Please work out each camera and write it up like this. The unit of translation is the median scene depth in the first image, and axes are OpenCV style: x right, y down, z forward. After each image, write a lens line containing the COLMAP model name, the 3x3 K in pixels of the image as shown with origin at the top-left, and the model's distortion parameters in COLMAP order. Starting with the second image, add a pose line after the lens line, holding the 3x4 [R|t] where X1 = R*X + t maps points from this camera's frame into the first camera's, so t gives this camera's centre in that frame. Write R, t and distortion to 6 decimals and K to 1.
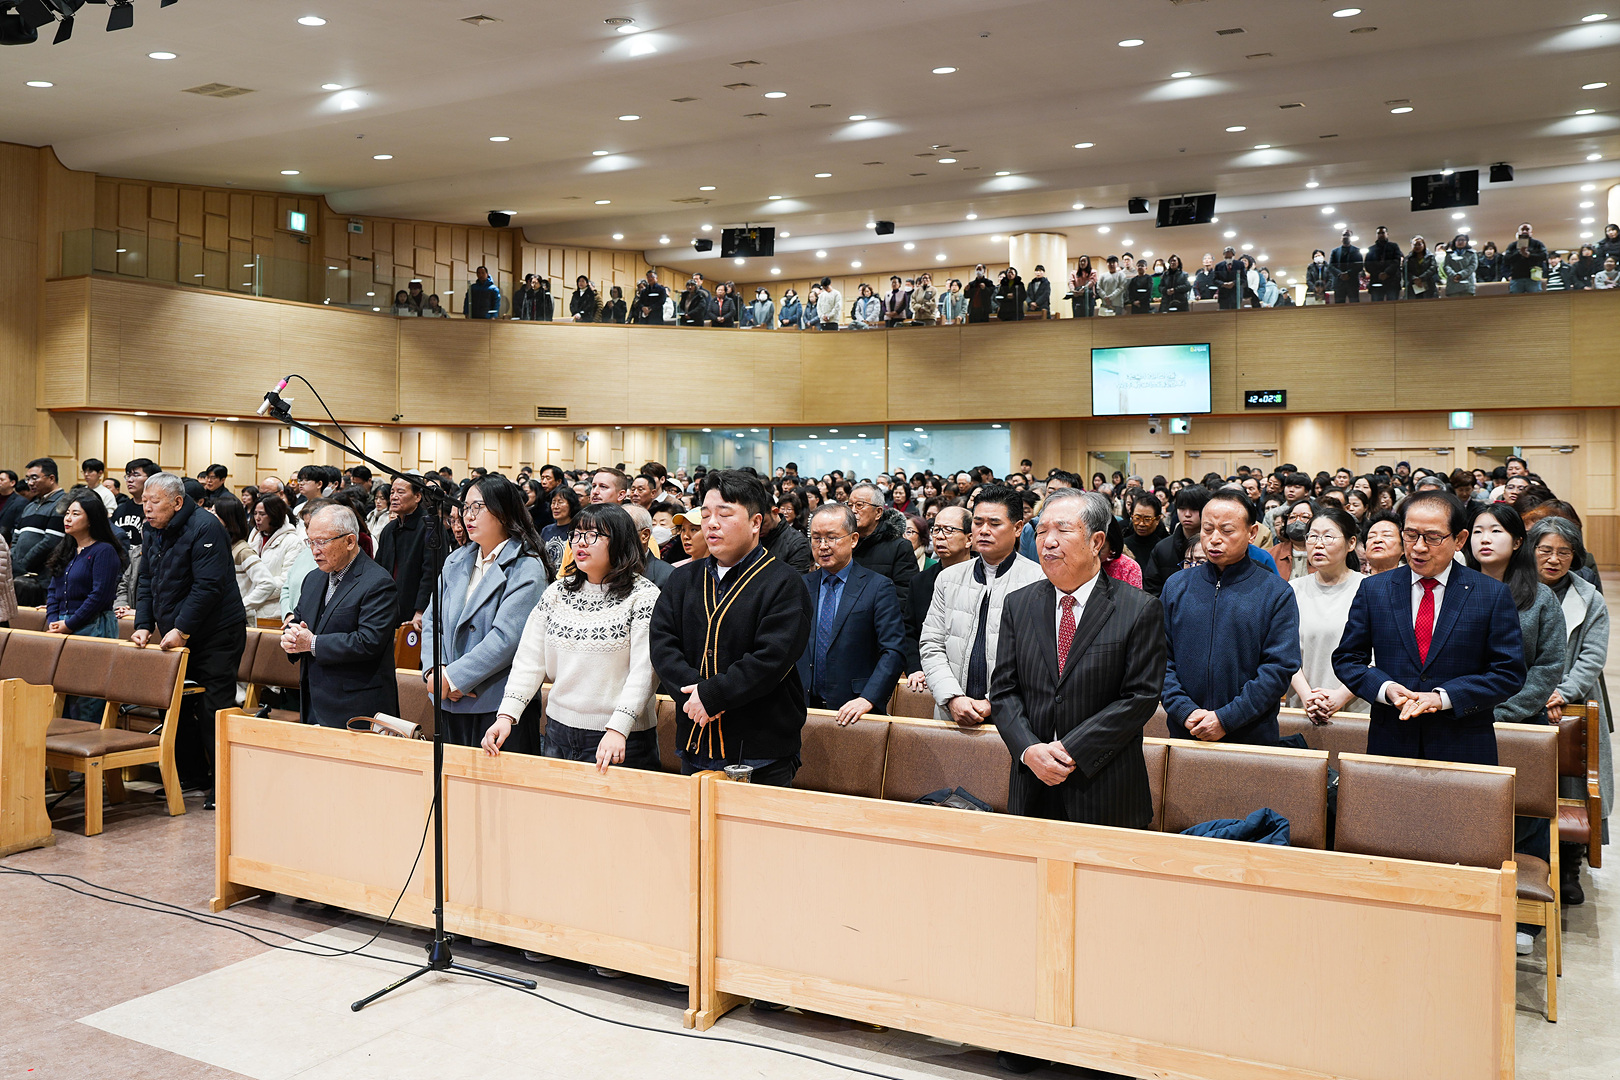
lens RADIAL K [[1373.9, 0, 780.9], [0, 1373.9, 478.4], [0, 0, 1]] dist [-0.085424, 0.059062]
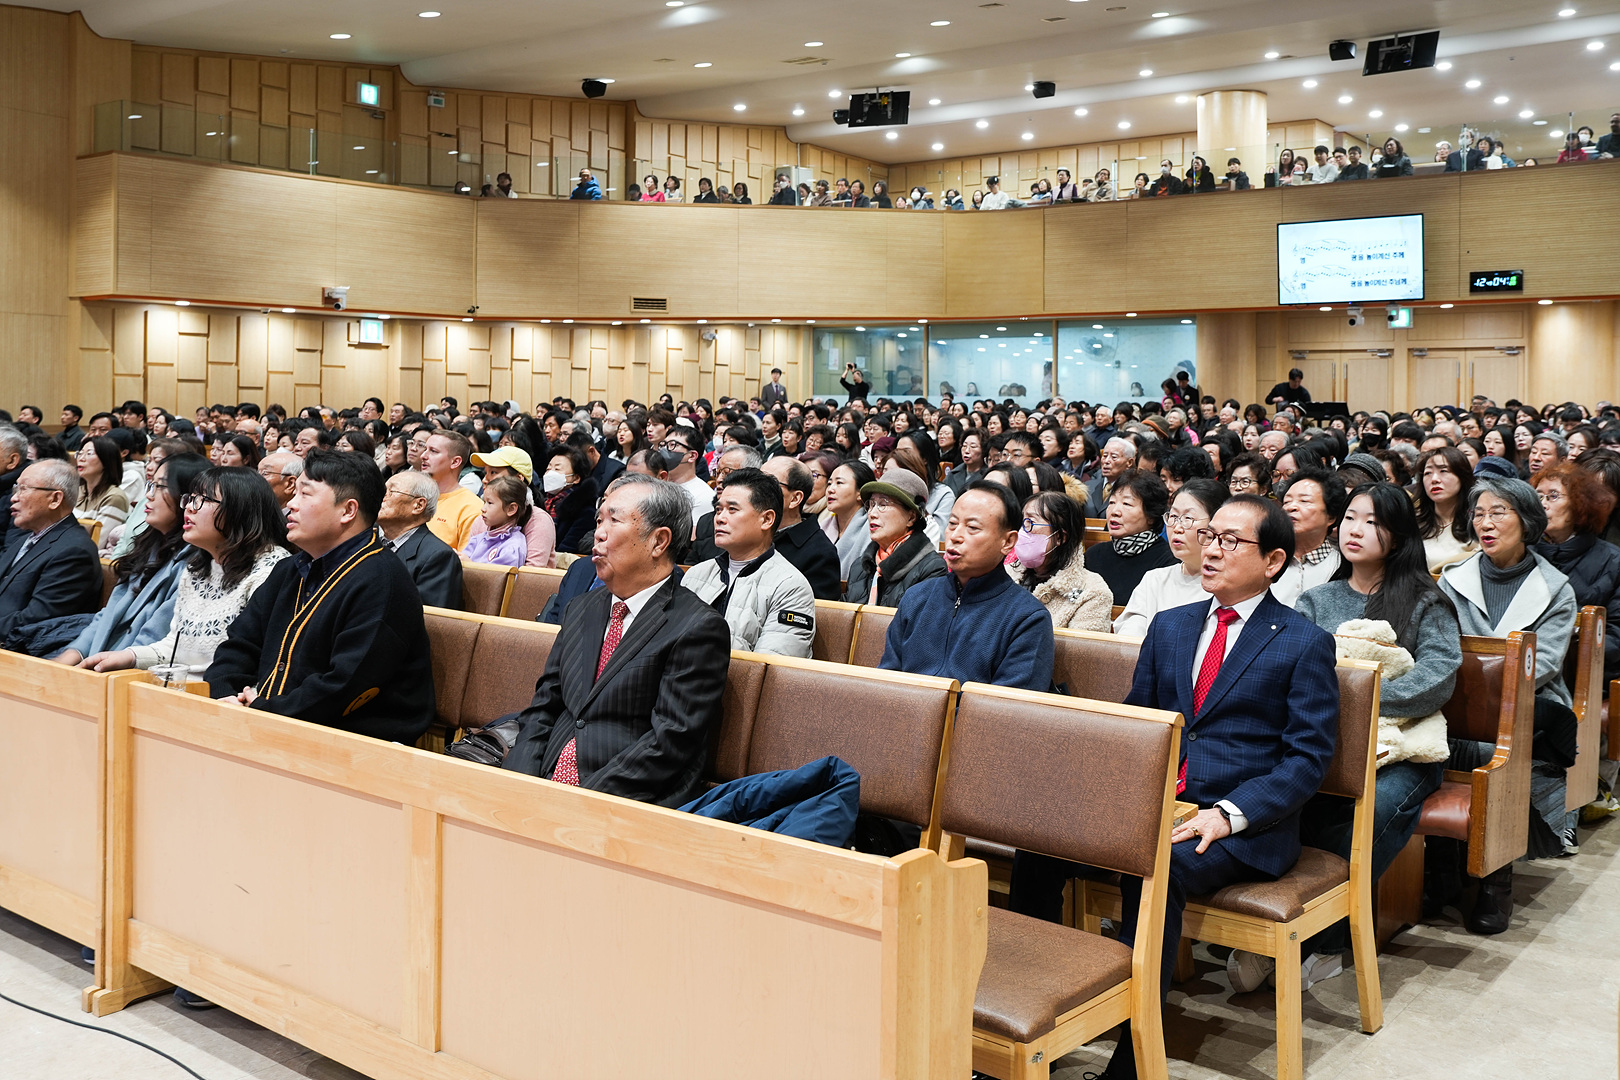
lens RADIAL K [[1496.2, 0, 820.9], [0, 1496.2, 426.8], [0, 0, 1]] dist [-0.018861, 0.000000]
pose [[0.987120, 0.007022, -0.159826, 0.106021], [-0.004119, 0.999821, 0.018493, 0.014273], [0.159927, -0.017597, 0.986972, 0.057418]]
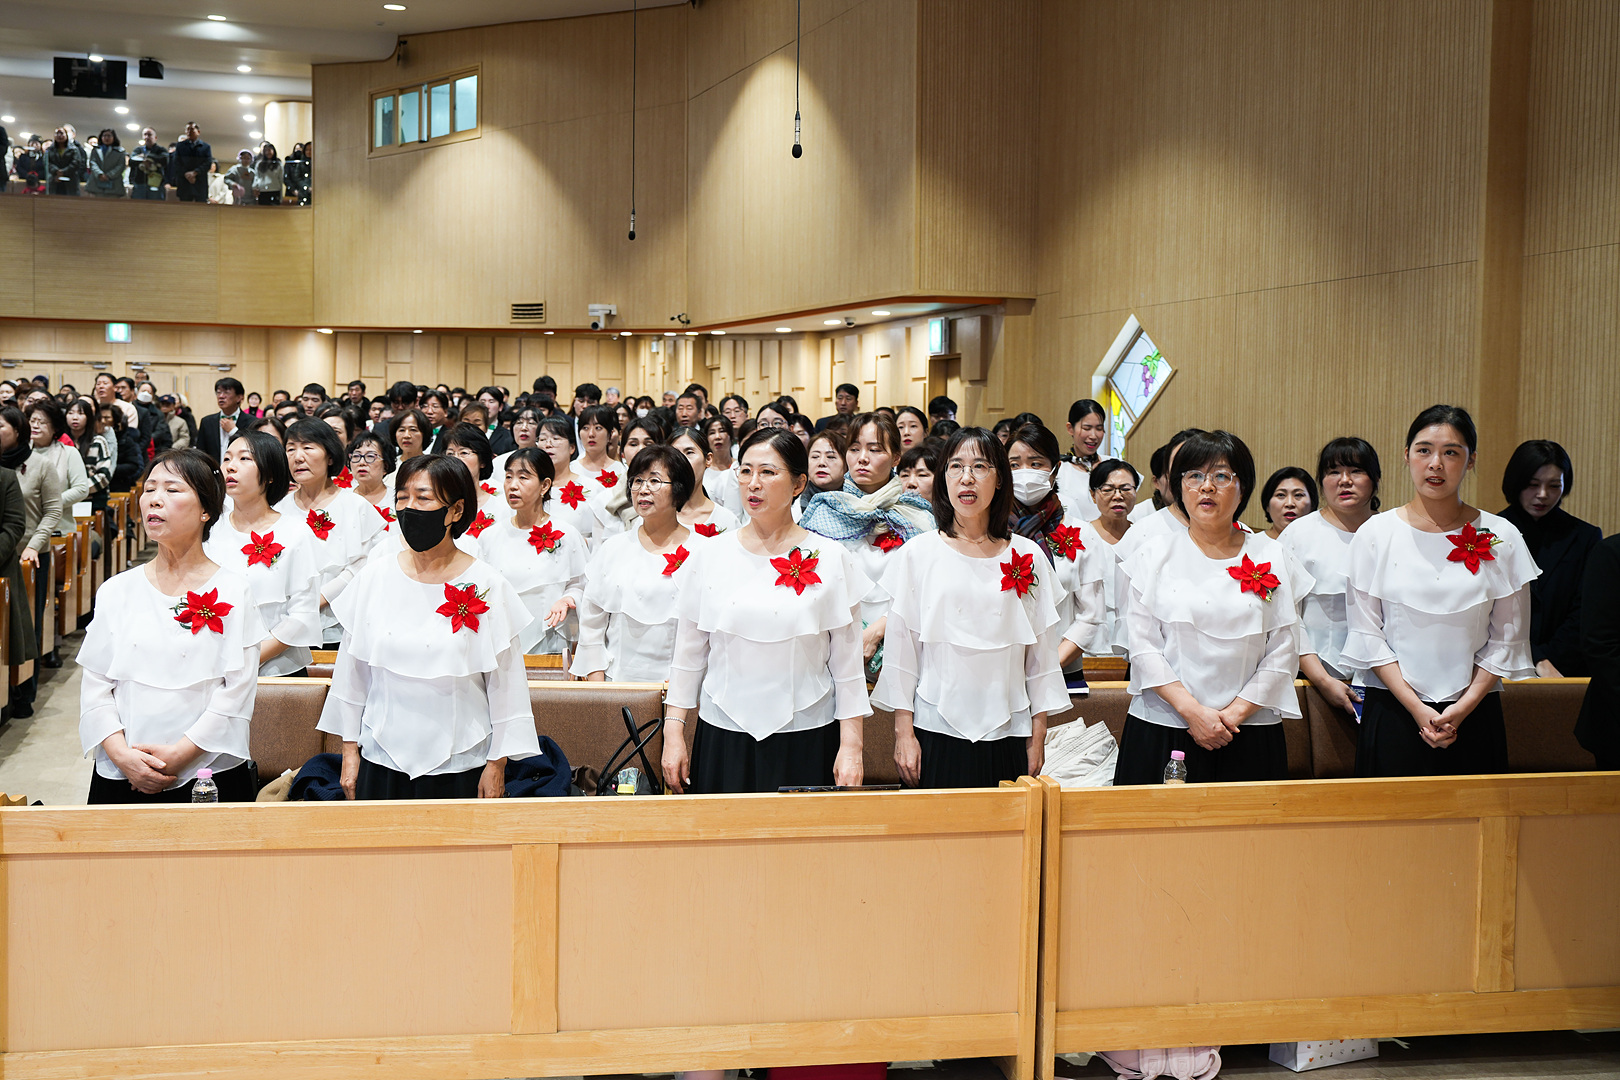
lens RADIAL K [[1492.9, 0, 740.1], [0, 1492.9, 496.9], [0, 0, 1]] dist [-0.017204, 0.000000]
pose [[0.702710, -0.026361, 0.710988, 0.079188], [-0.021169, 0.998096, 0.057928, 0.001423], [-0.711161, -0.055758, 0.700814, -0.031975]]
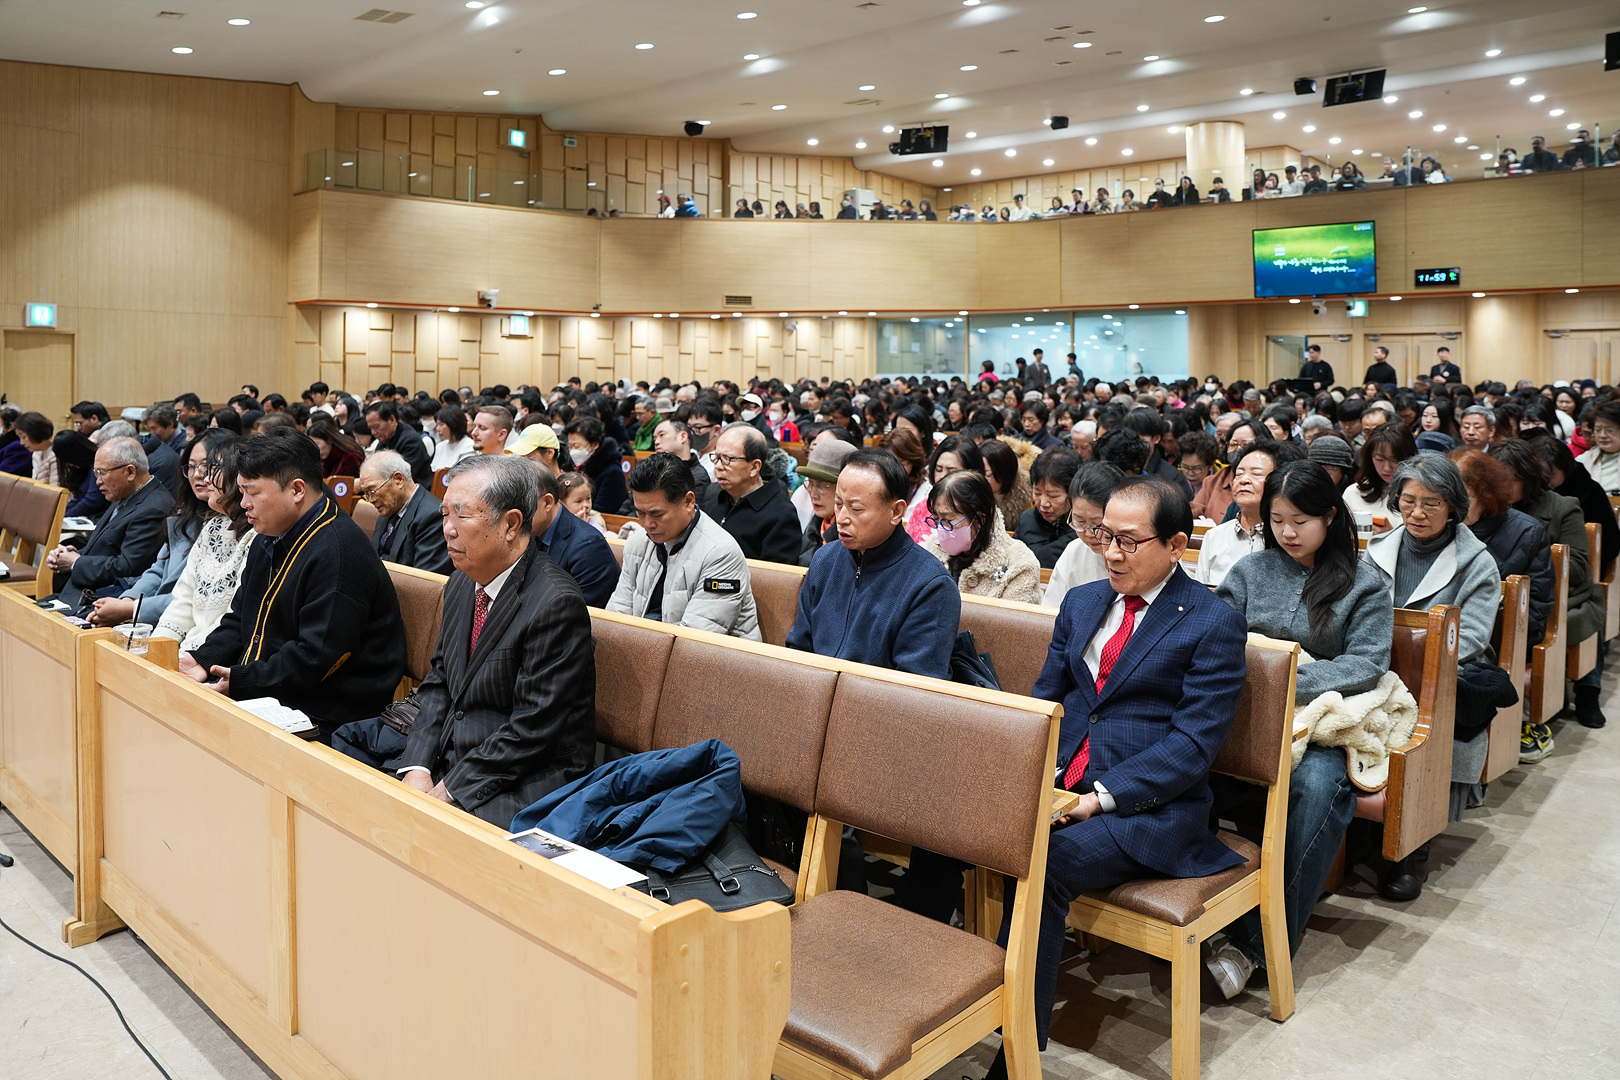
lens RADIAL K [[1167.8, 0, 802.1], [0, 1167.8, 411.5], [0, 0, 1]] dist [-0.118086, 0.084787]
pose [[0.969637, 0.005702, -0.244483, 0.121058], [0.001455, 0.999576, 0.029084, 0.014667], [0.244545, -0.028557, 0.969217, 0.103755]]
